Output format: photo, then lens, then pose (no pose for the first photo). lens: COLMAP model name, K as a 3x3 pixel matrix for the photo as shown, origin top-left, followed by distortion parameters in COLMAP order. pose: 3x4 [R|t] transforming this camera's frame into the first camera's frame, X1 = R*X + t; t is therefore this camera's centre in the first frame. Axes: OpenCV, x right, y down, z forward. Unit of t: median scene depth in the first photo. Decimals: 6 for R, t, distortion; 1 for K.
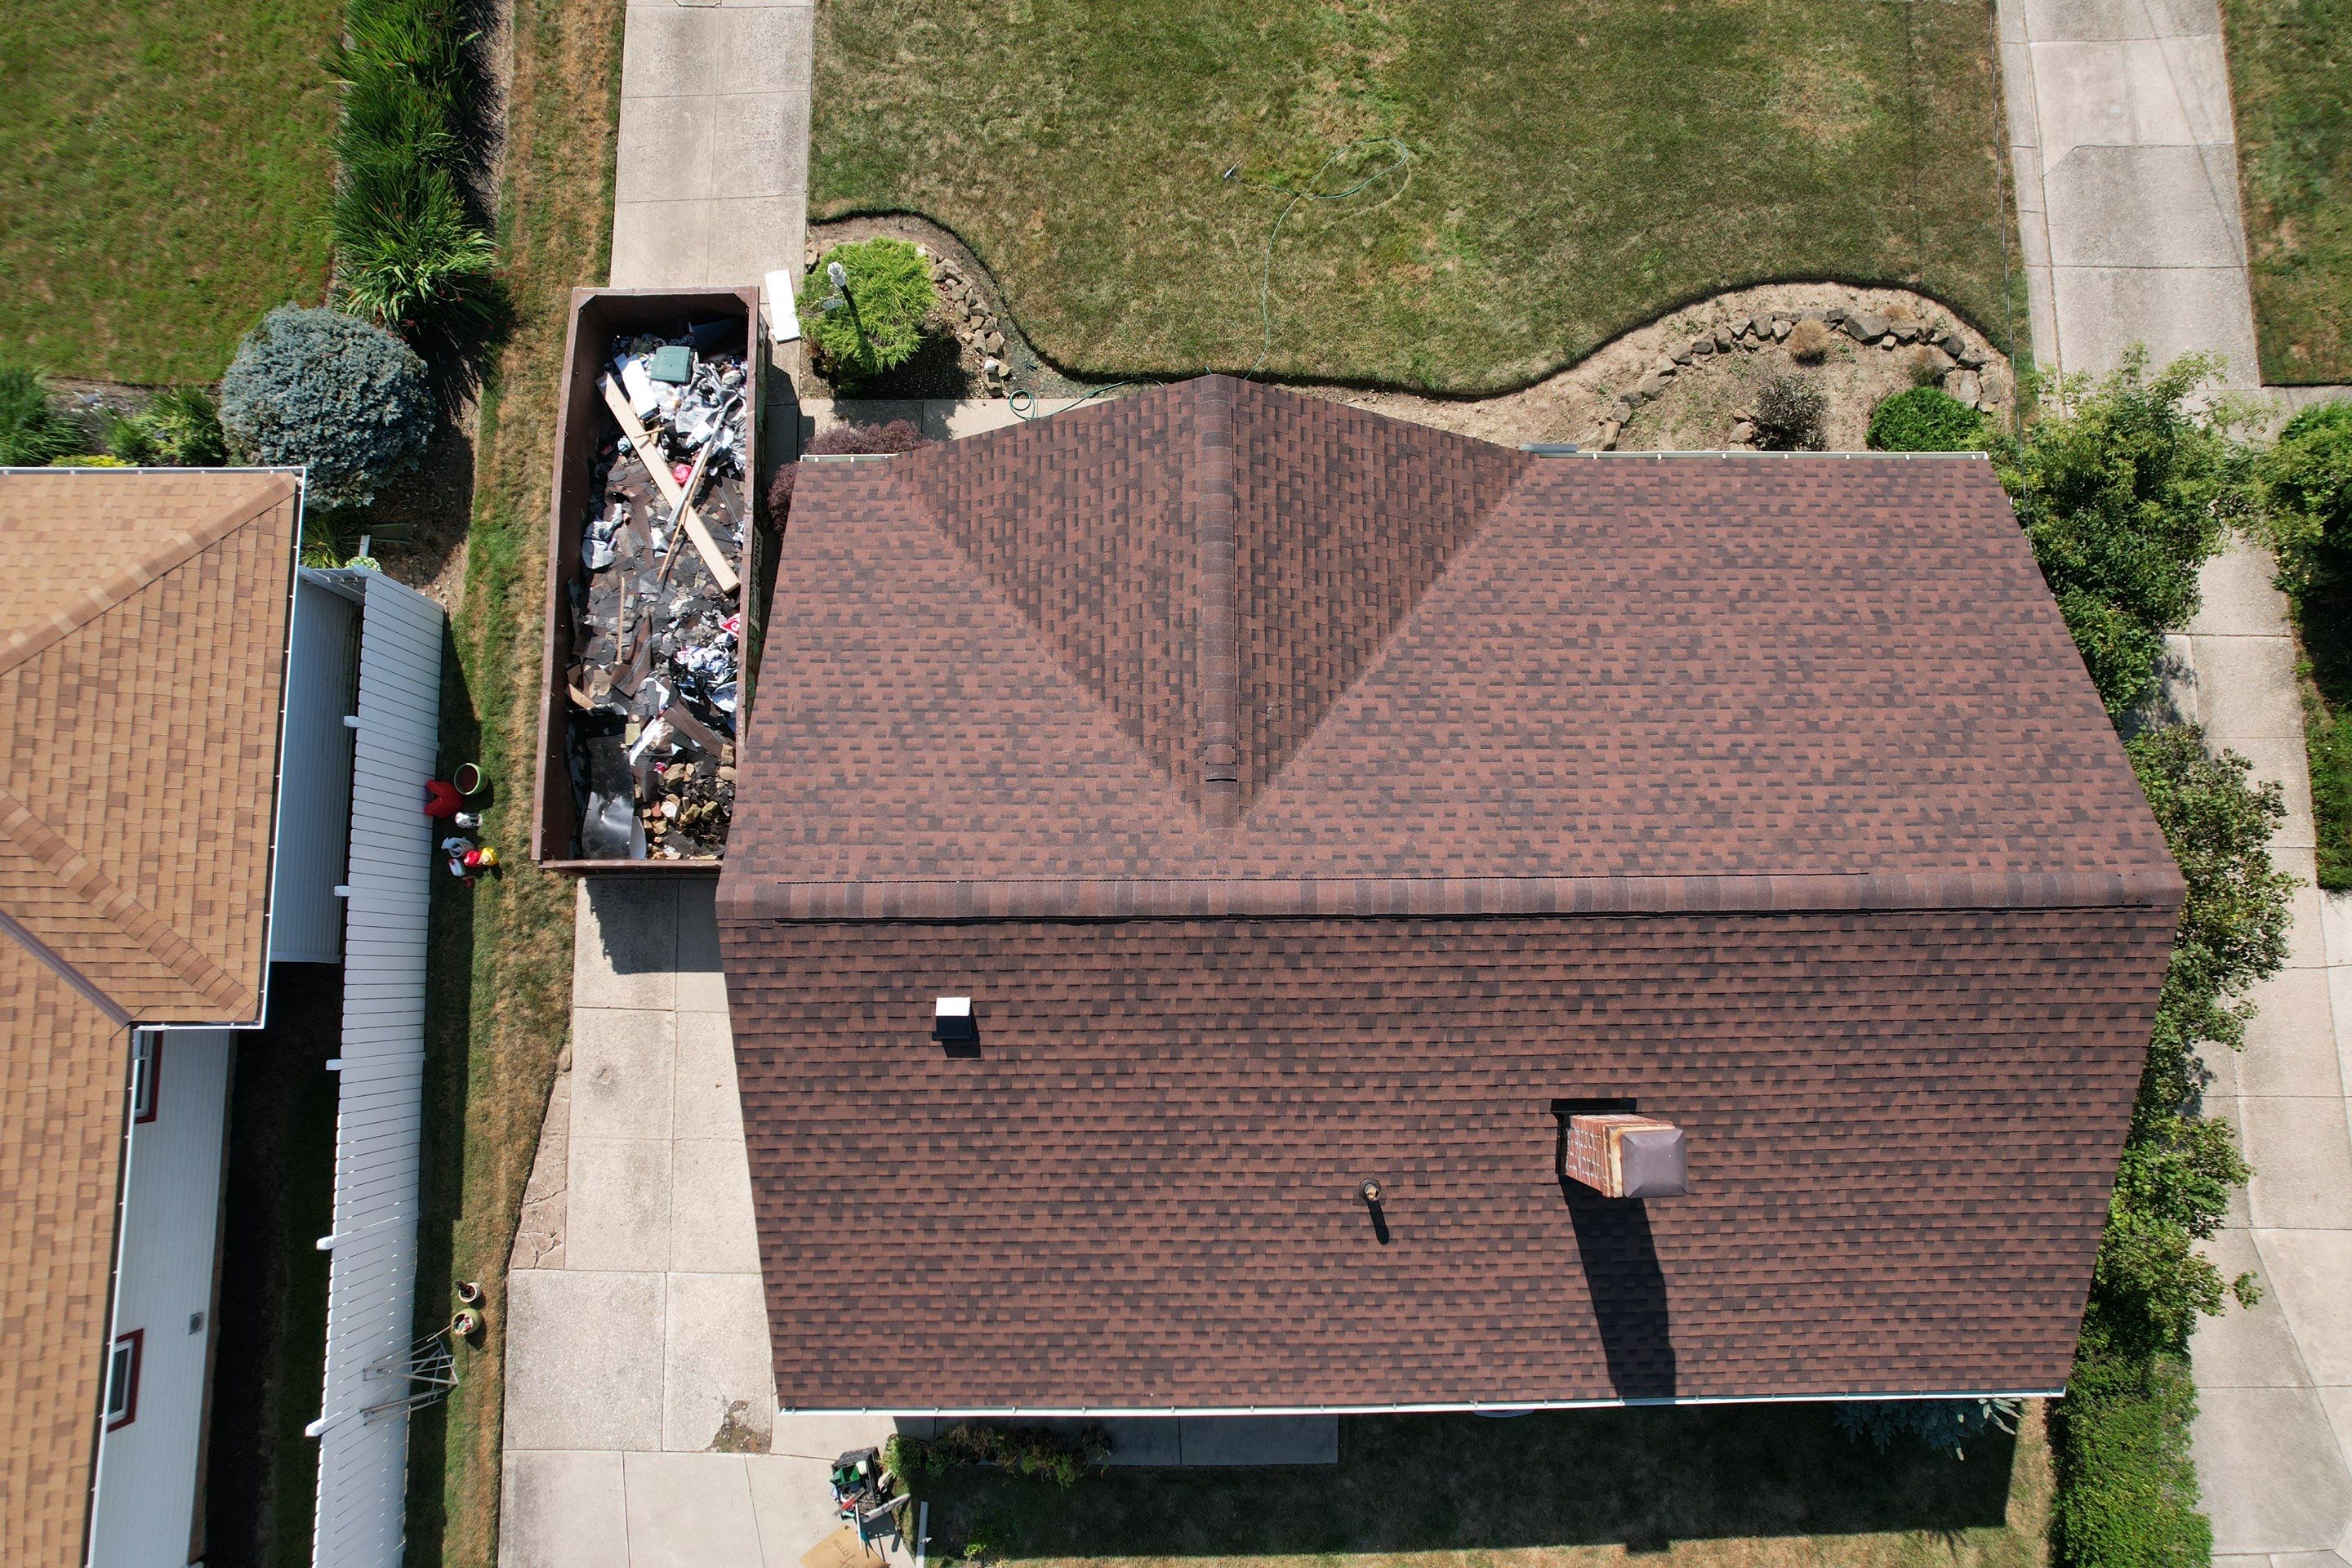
lens RADIAL K [[1501.2, 0, 1177.8], [0, 1501.2, 783.5], [0, 0, 1]] dist [-0.047383, 0.002526]
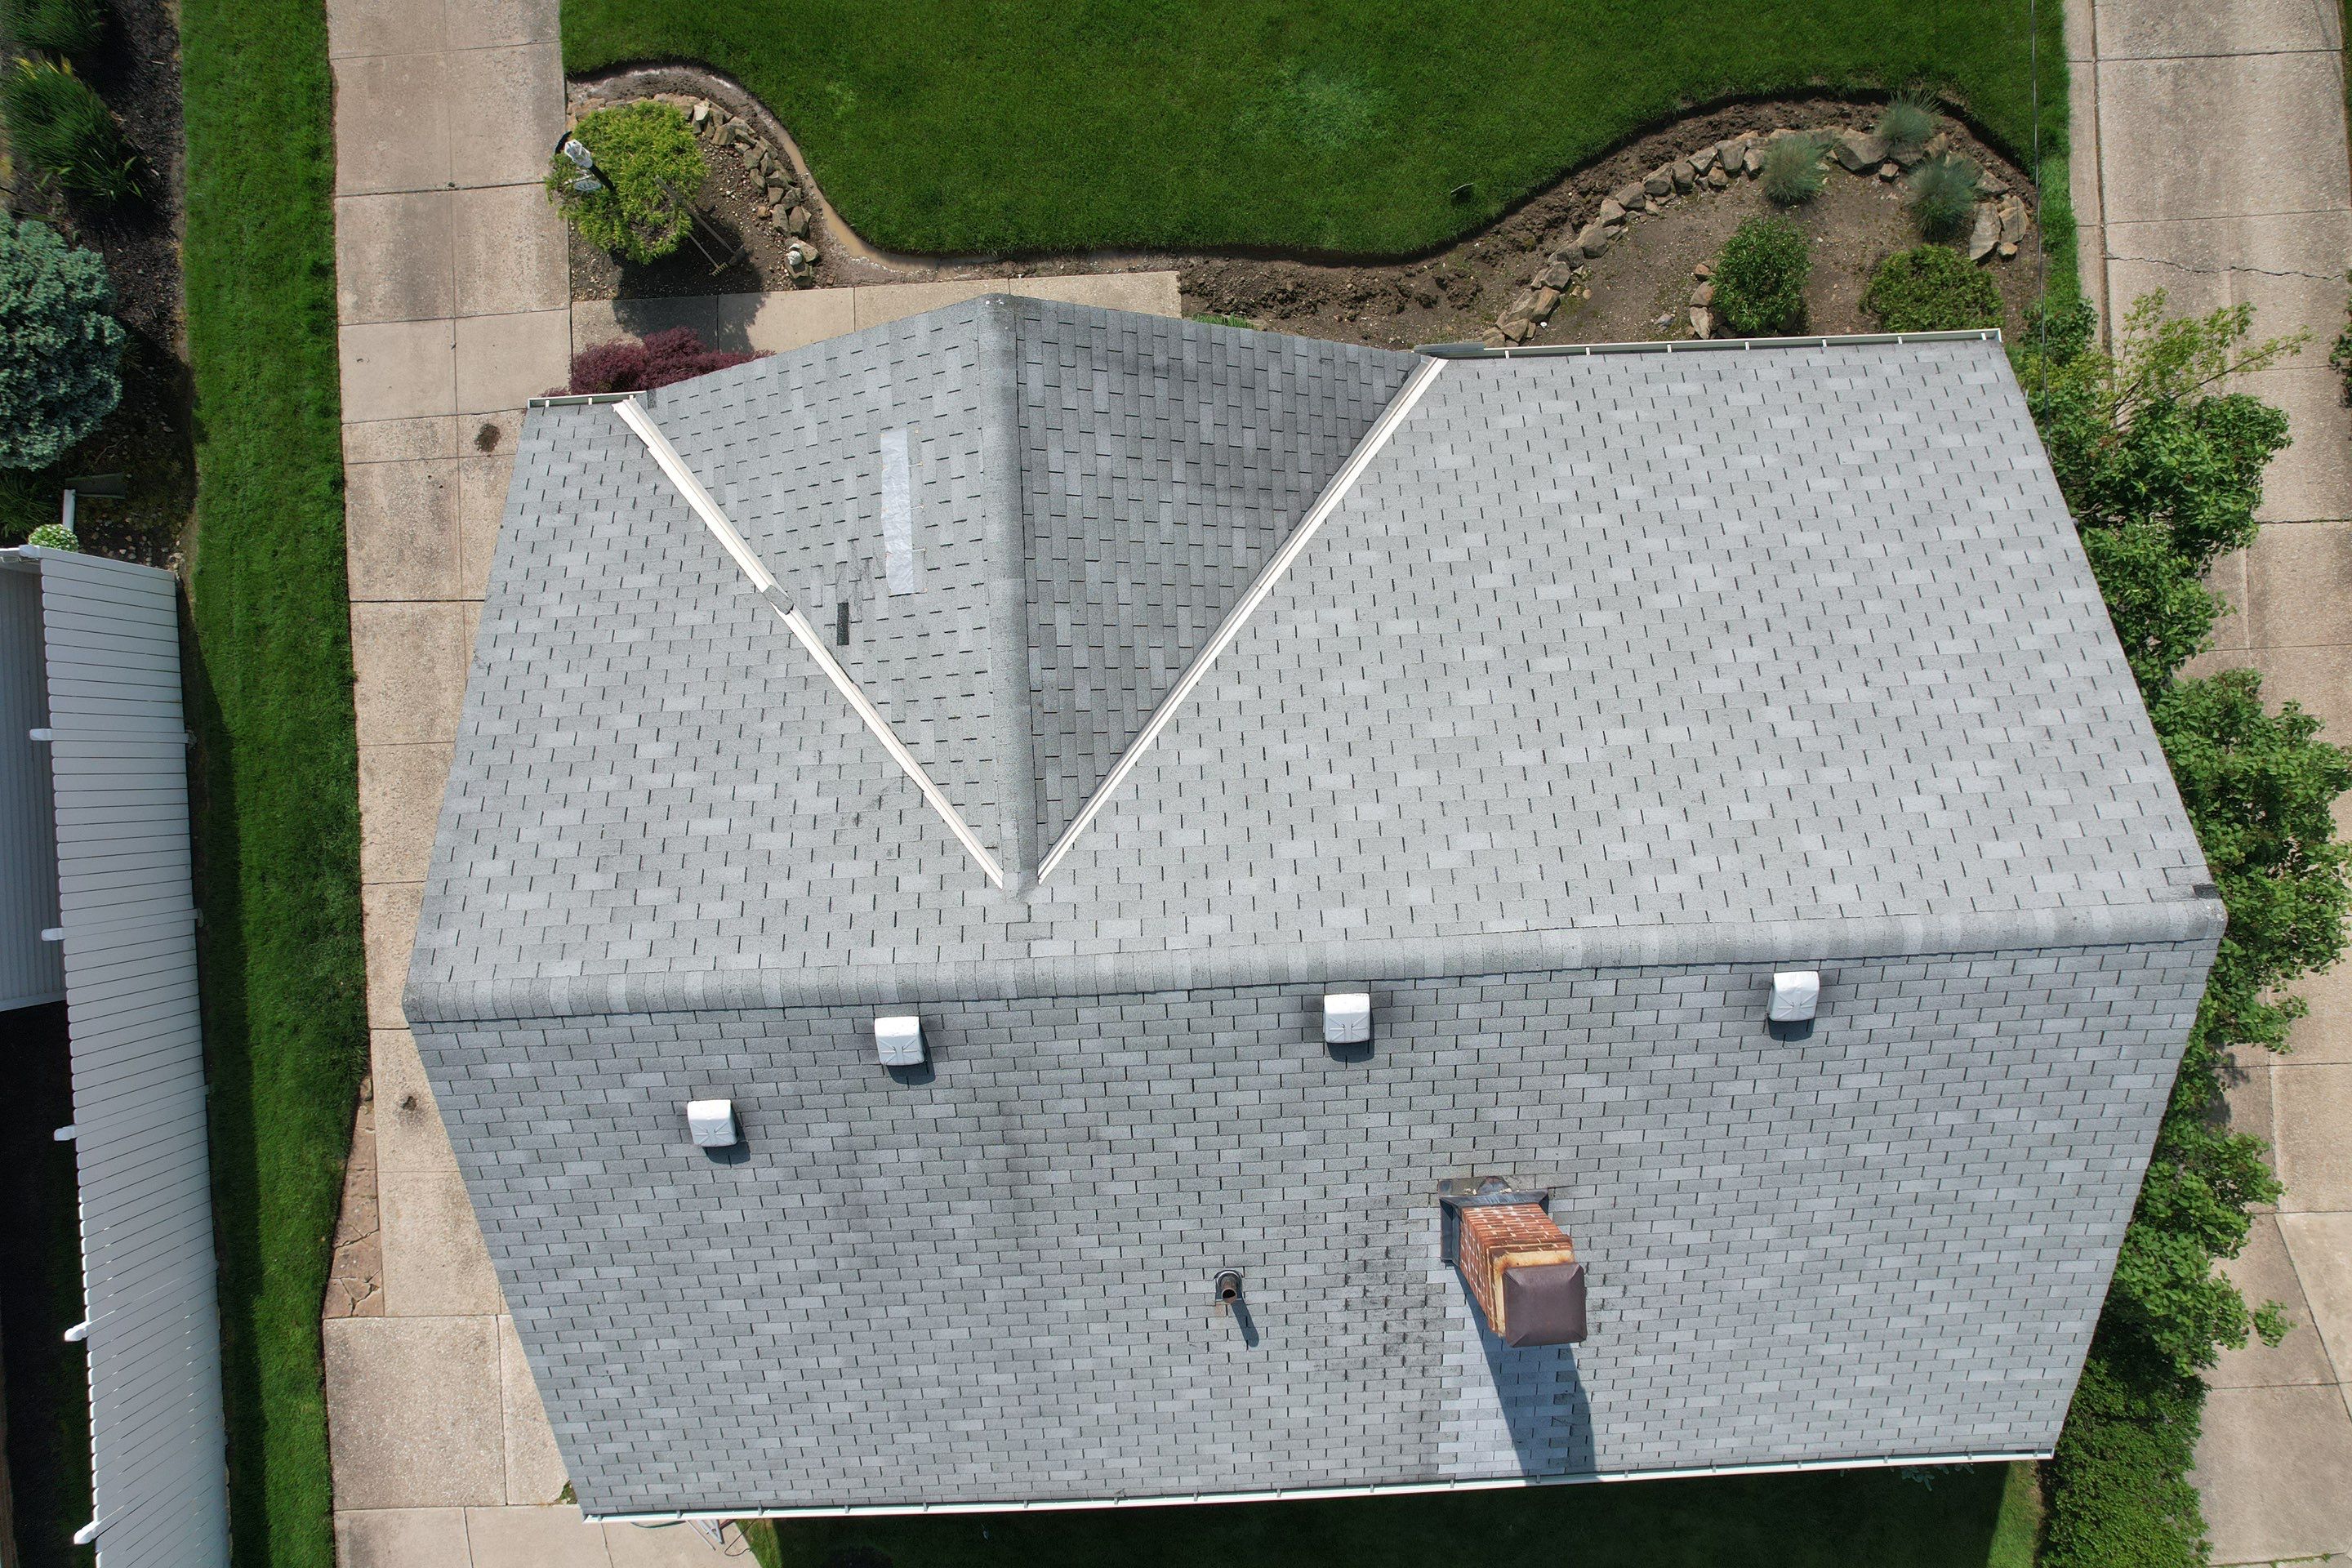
lens RADIAL K [[1508.6, 0, 1177.7], [0, 1508.6, 786.2], [0, 0, 1]] dist [-0.079686, 0.073416]
pose [[0.999169, -0.038031, -0.014684, 0.107576], [0.039651, 0.990289, 0.133253, -0.105431], [0.009473, -0.133724, 0.990973, 0.174416]]
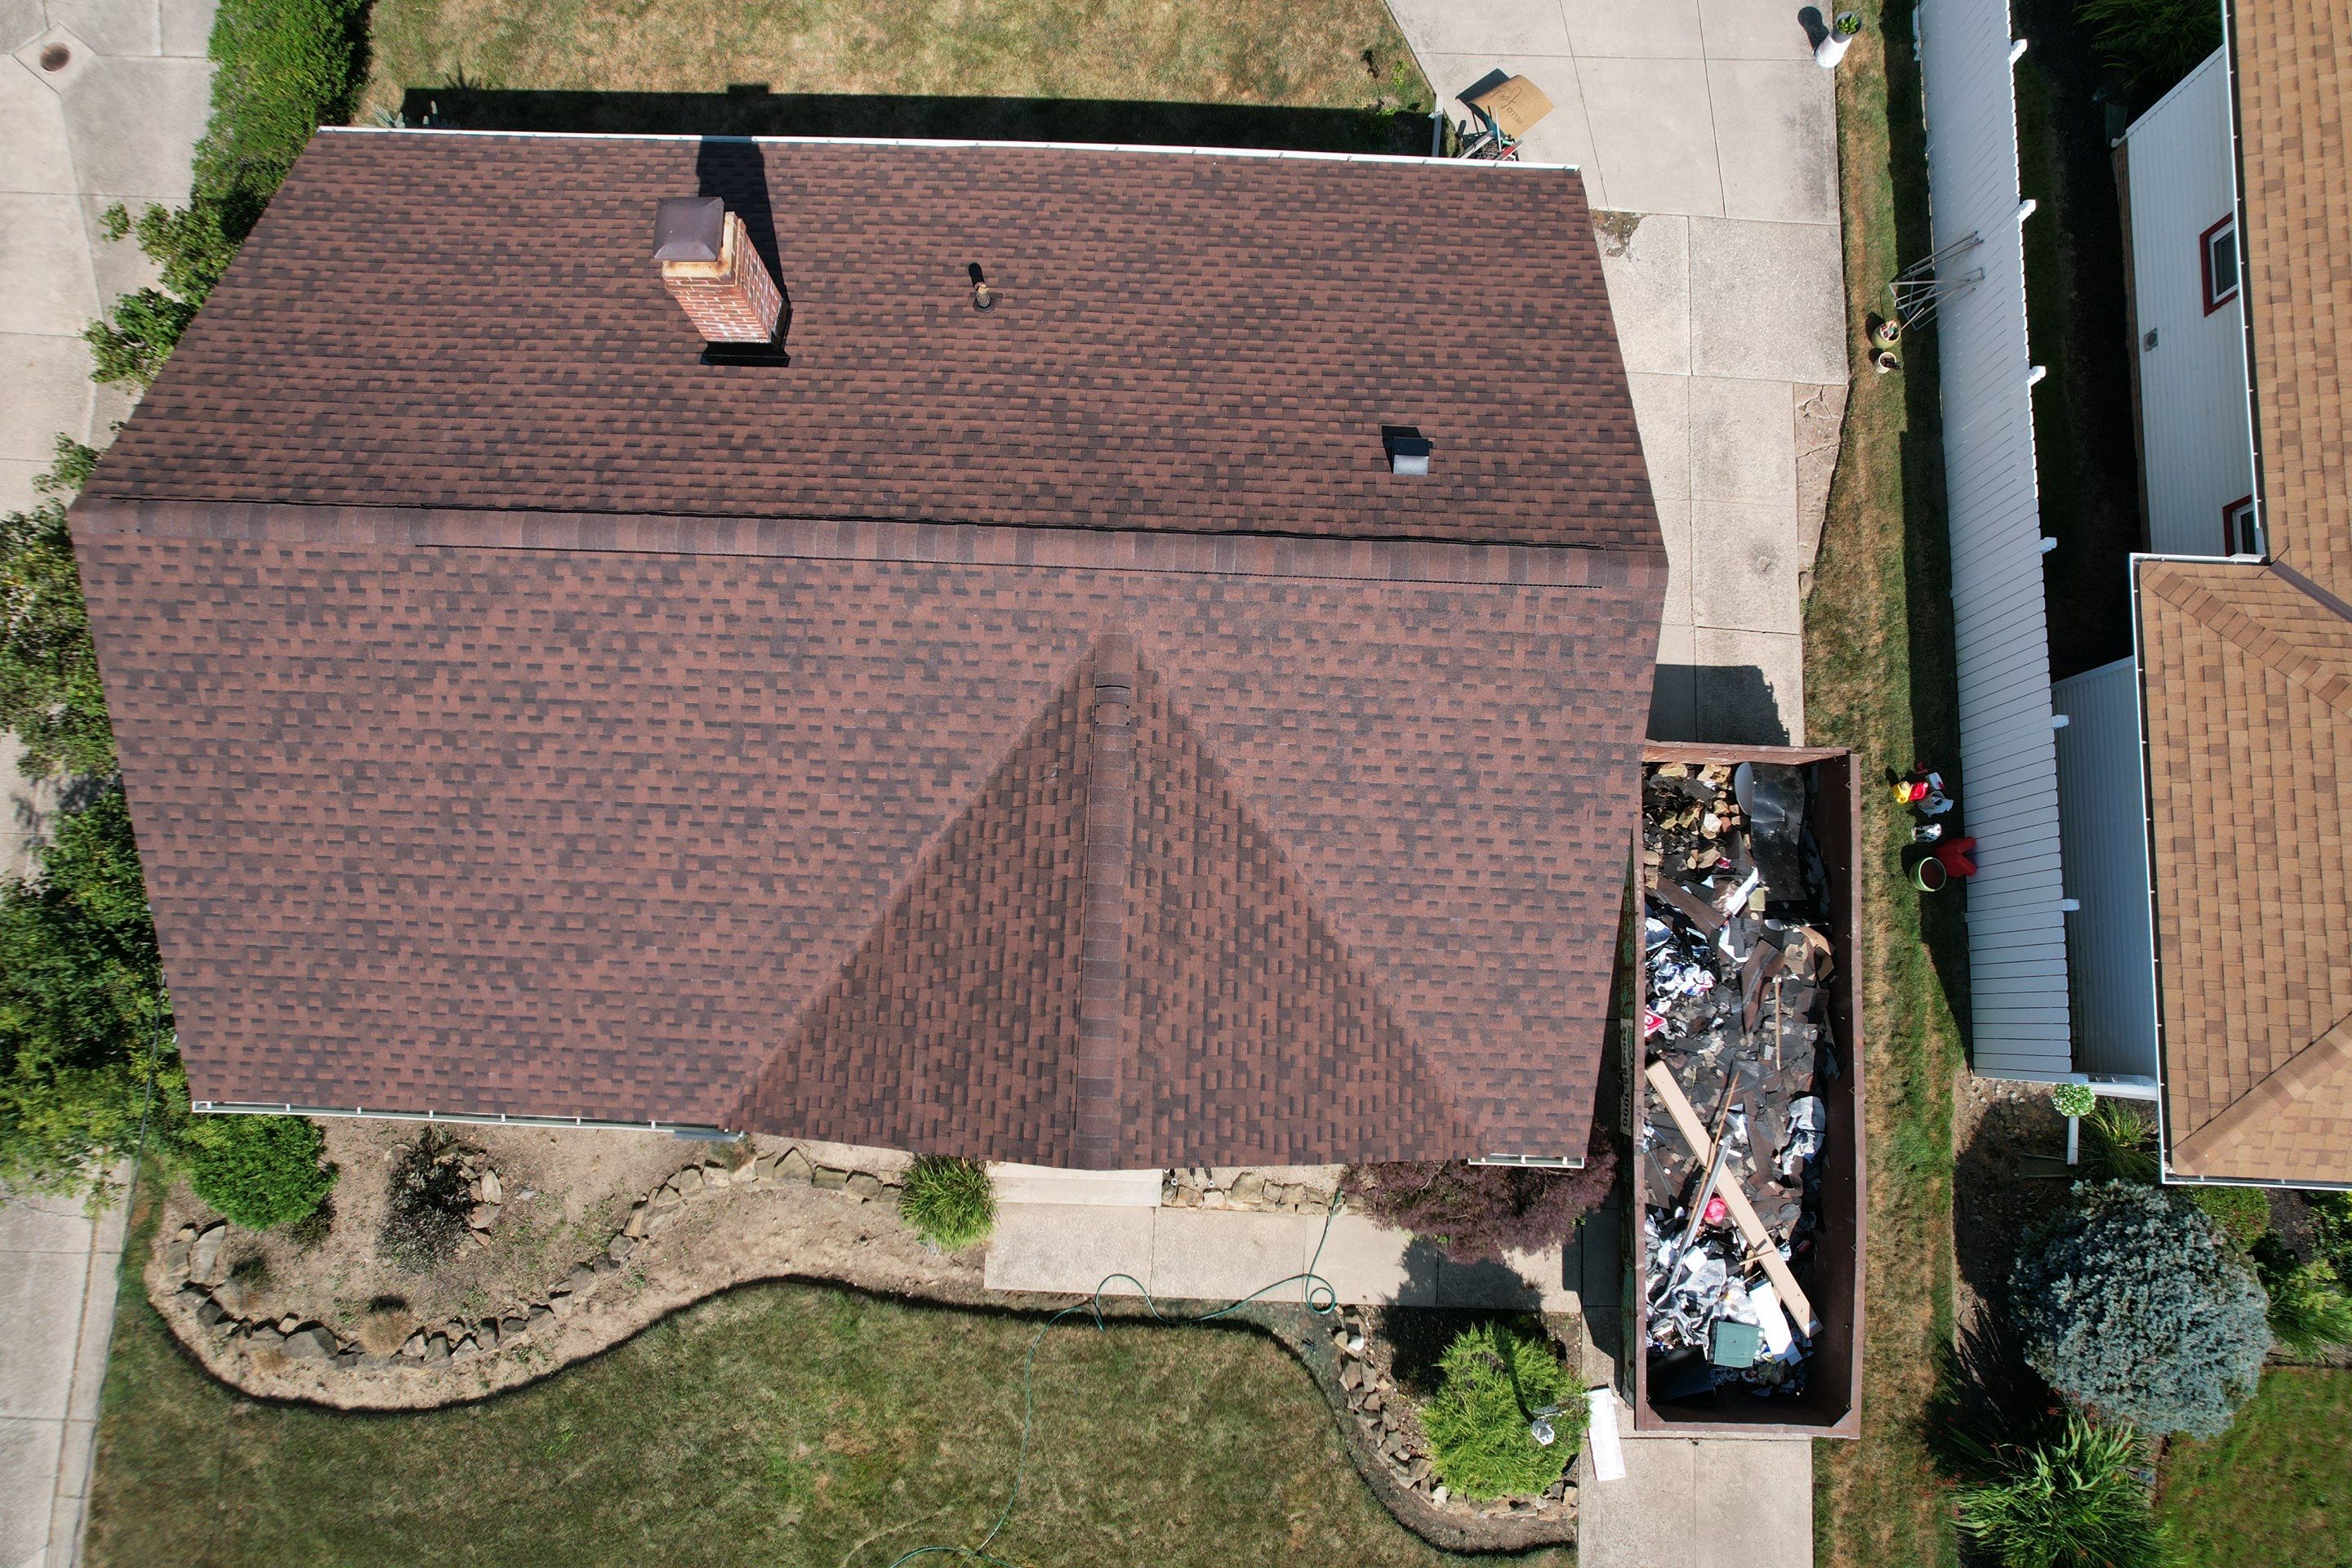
lens RADIAL K [[1508.6, 0, 1177.7], [0, 1508.6, 786.2], [0, 0, 1]] dist [-0.079686, 0.073416]
pose [[-0.998925, -0.046335, -0.001591, -0.009617], [0.044158, -0.961329, 0.271838, -0.256038], [-0.014125, 0.271476, 0.962342, 0.124768]]
